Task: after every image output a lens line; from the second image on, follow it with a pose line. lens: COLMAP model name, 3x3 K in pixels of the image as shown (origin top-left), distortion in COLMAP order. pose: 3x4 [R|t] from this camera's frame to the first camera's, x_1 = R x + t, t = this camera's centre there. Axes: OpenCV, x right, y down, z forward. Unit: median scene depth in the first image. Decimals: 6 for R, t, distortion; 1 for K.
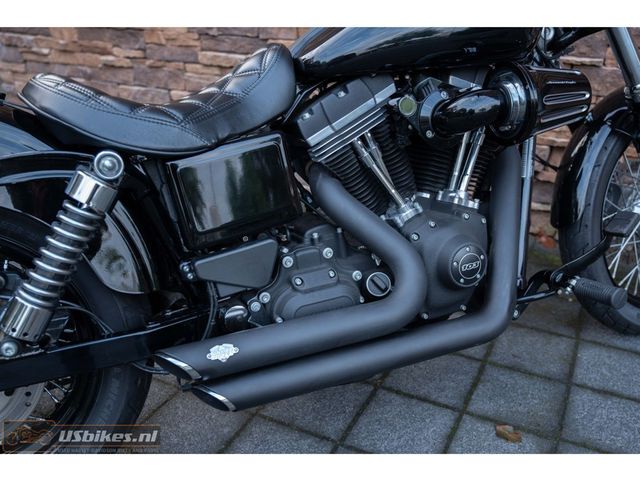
lens RADIAL K [[586.6, 0, 359.9], [0, 586.6, 259.3], [0, 0, 1]] dist [-0.062322, 0.115228]
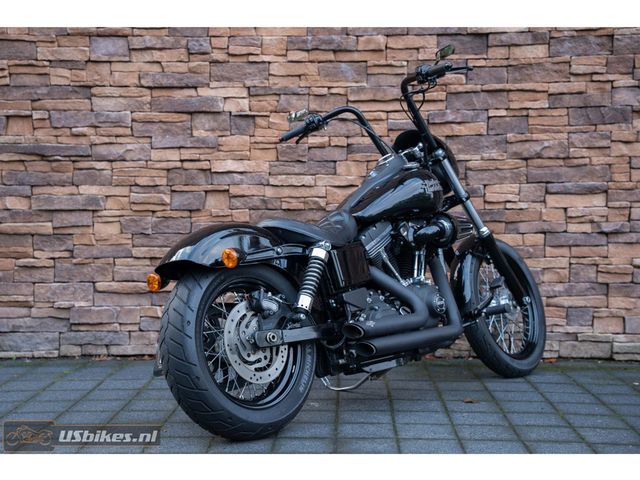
lens RADIAL K [[999.4, 0, 310.5], [0, 999.4, 238.8], [0, 0, 1]] dist [0.239535, 0.046894]
pose [[0.925543, -0.035172, 0.377006, -0.738392], [0.188086, 0.906854, -0.377146, 0.497633], [-0.328625, 0.419974, 0.845948, -0.923584]]
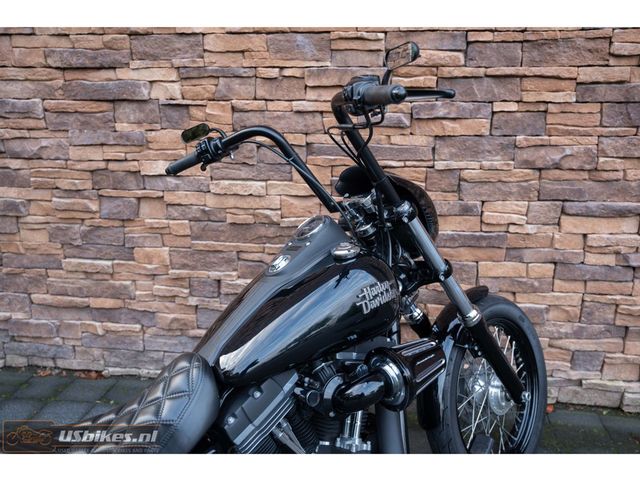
lens RADIAL K [[563.8, 0, 342.3], [0, 563.8, 225.0], [0, 0, 1]] dist [-0.069662, 0.125847]
pose [[0.957398, -0.095126, 0.272655, -0.063873], [0.145457, 0.974517, -0.170759, -0.175957], [-0.249463, 0.203143, 0.946837, -0.091744]]
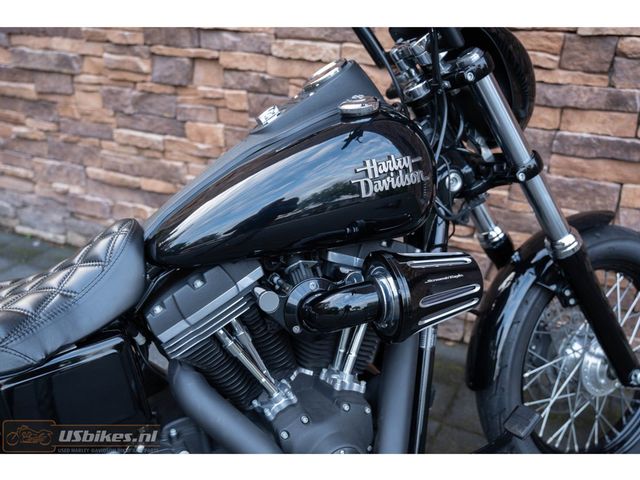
lens RADIAL K [[644.6, 0, 317.3], [0, 644.6, 281.9], [0, 0, 1]] dist [-0.071986, 0.138503]
pose [[0.999265, 0.015215, -0.035177, 0.081262], [-0.015153, 0.999883, 0.002019, -0.127645], [0.035204, -0.001484, 0.999379, 0.010766]]
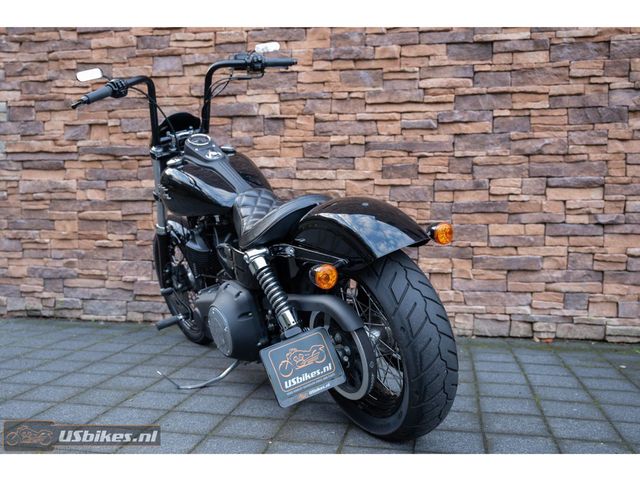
lens RADIAL K [[669.9, 0, 307.5], [0, 669.9, 246.2], [0, 0, 1]] dist [-0.054405, 0.119887]
pose [[0.976064, -0.021460, 0.216421, -0.339152], [0.108012, 0.911550, -0.396750, 0.368028], [-0.188764, 0.410630, 0.892049, -0.523133]]
